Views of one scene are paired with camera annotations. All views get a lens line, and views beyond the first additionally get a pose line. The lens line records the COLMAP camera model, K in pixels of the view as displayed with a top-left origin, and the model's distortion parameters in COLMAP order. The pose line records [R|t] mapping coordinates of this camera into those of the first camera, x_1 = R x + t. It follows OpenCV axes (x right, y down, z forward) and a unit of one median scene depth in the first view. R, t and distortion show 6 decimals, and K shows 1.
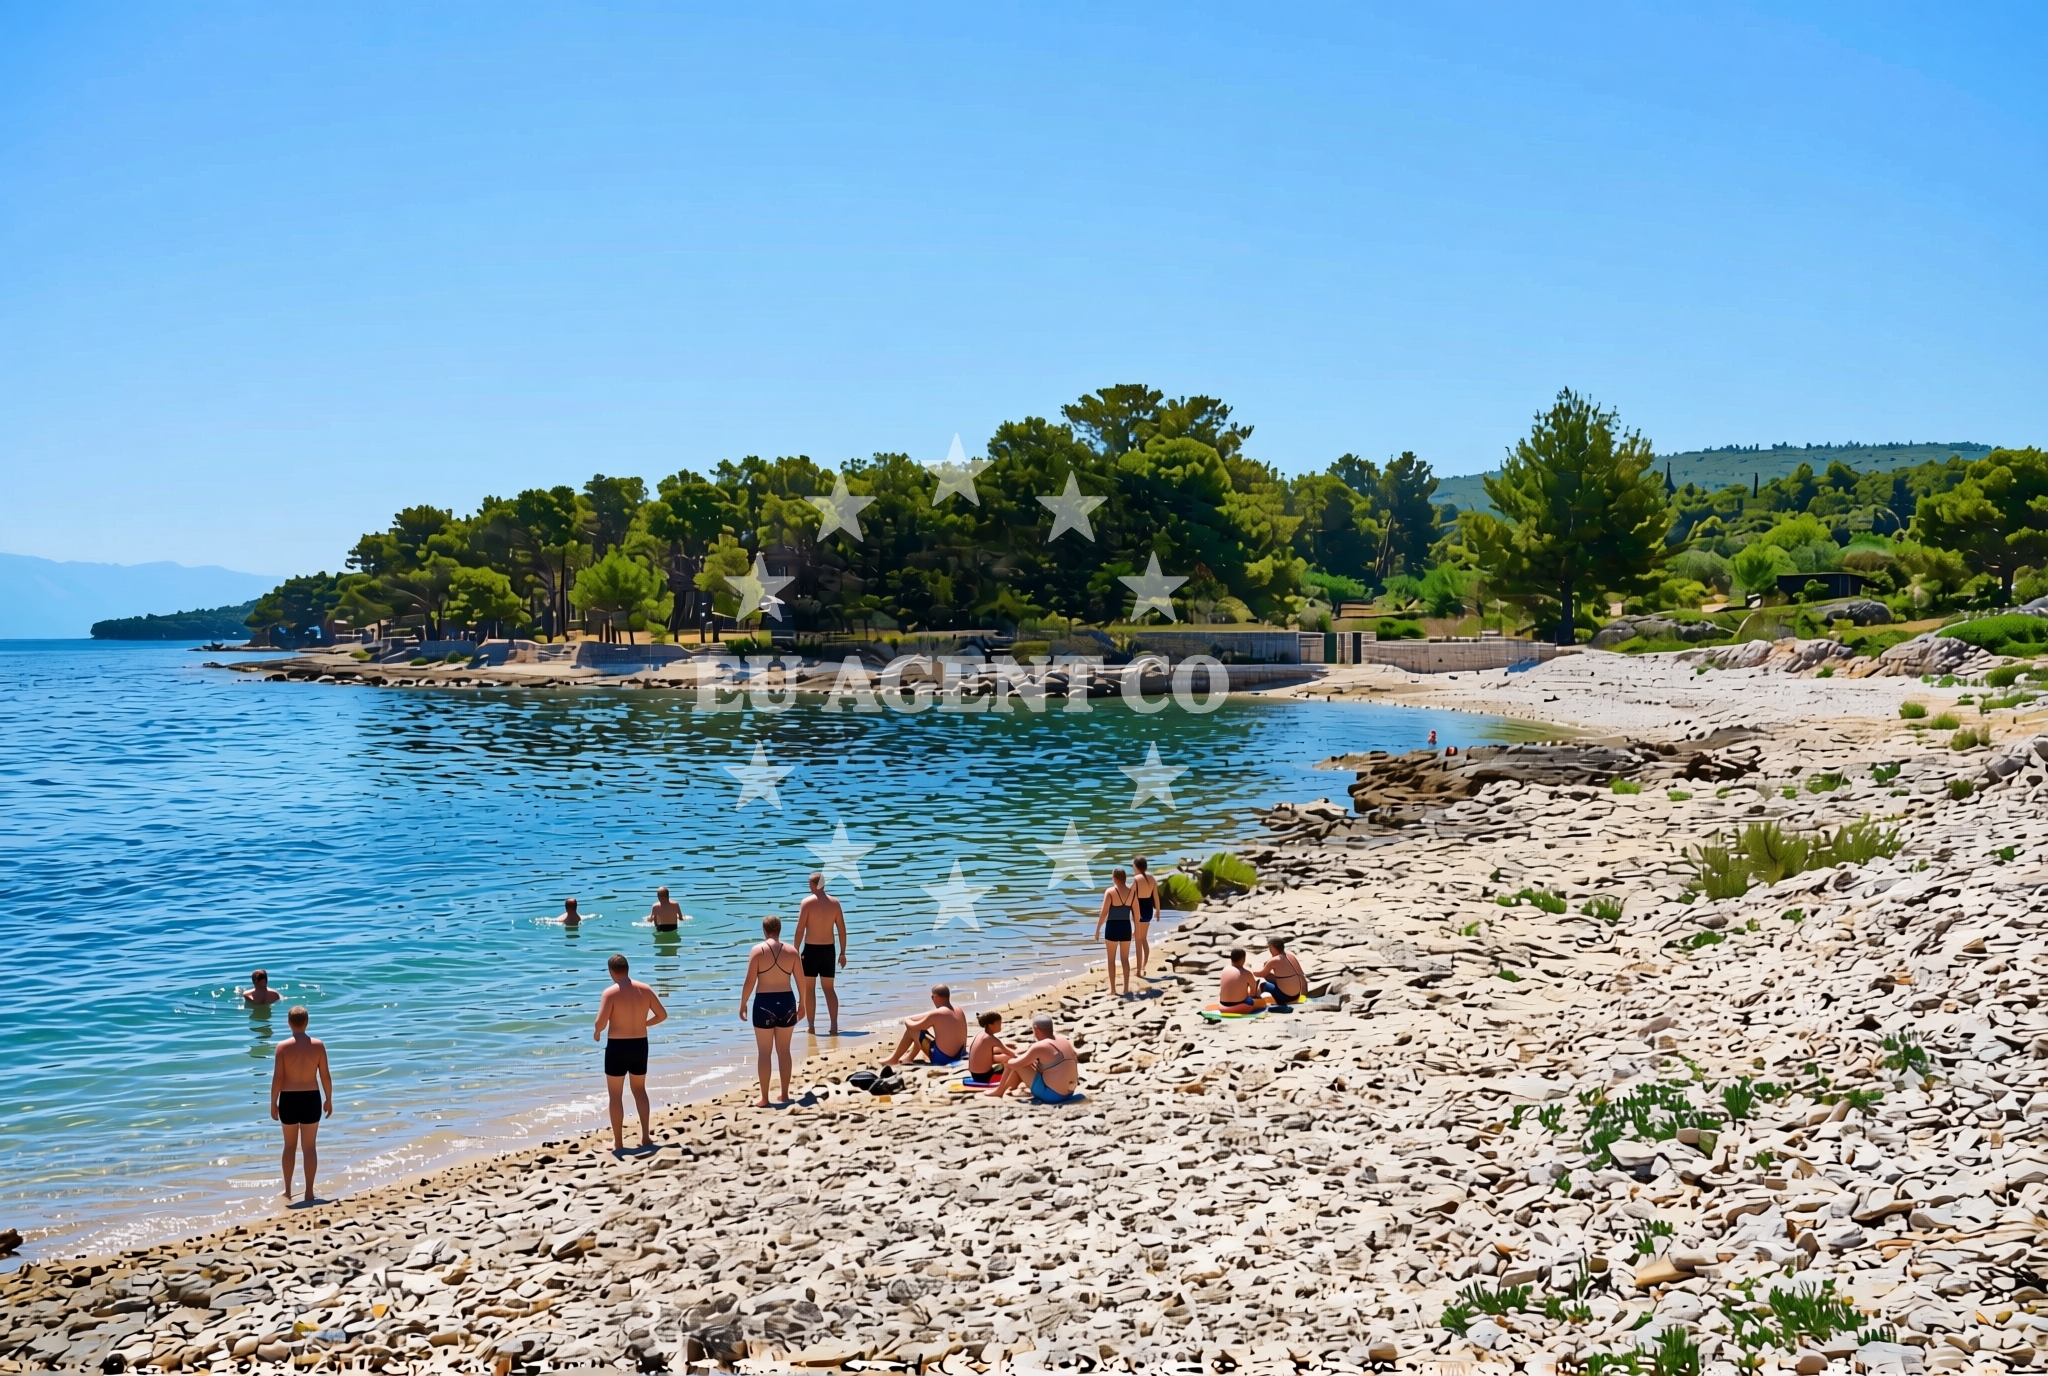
lens RADIAL K [[1937.6, 0, 1027.1], [0, 1937.6, 683.4], [0, 0, 1]] dist [-0.002652, 0.000000]
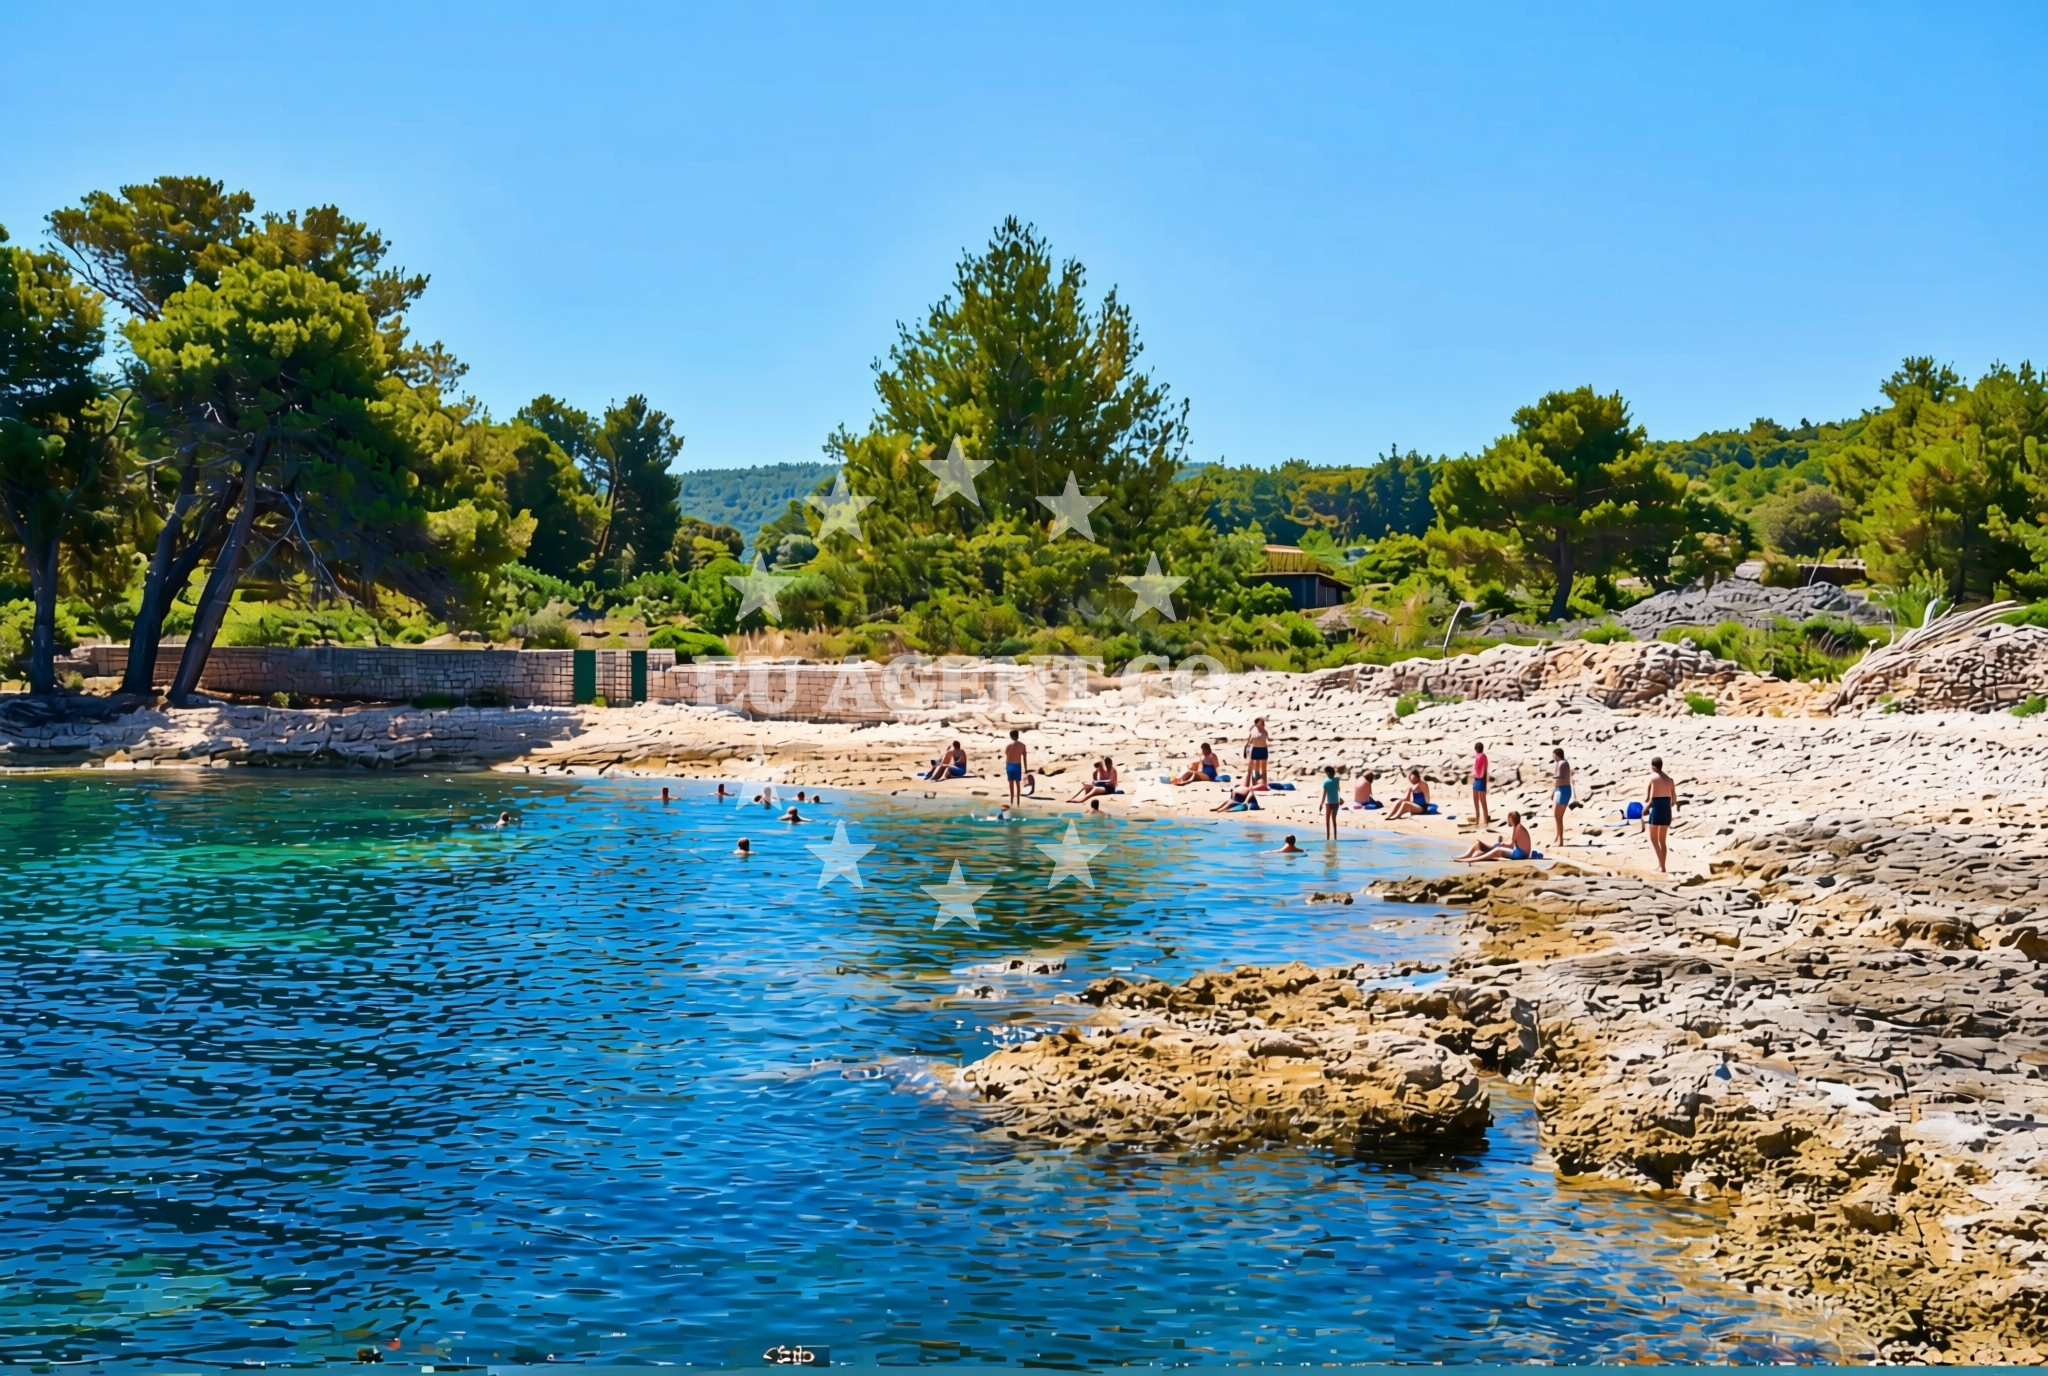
lens RADIAL K [[1937.6, 0, 1020.4], [0, 1937.6, 685.5], [0, 0, 1]] dist [-0.002652, 0.000000]
pose [[0.900485, 0.000556, 0.434887, 0.029668], [0.010072, 0.999704, -0.022134, -0.001792], [-0.434771, 0.024312, 0.900213, 0.454059]]
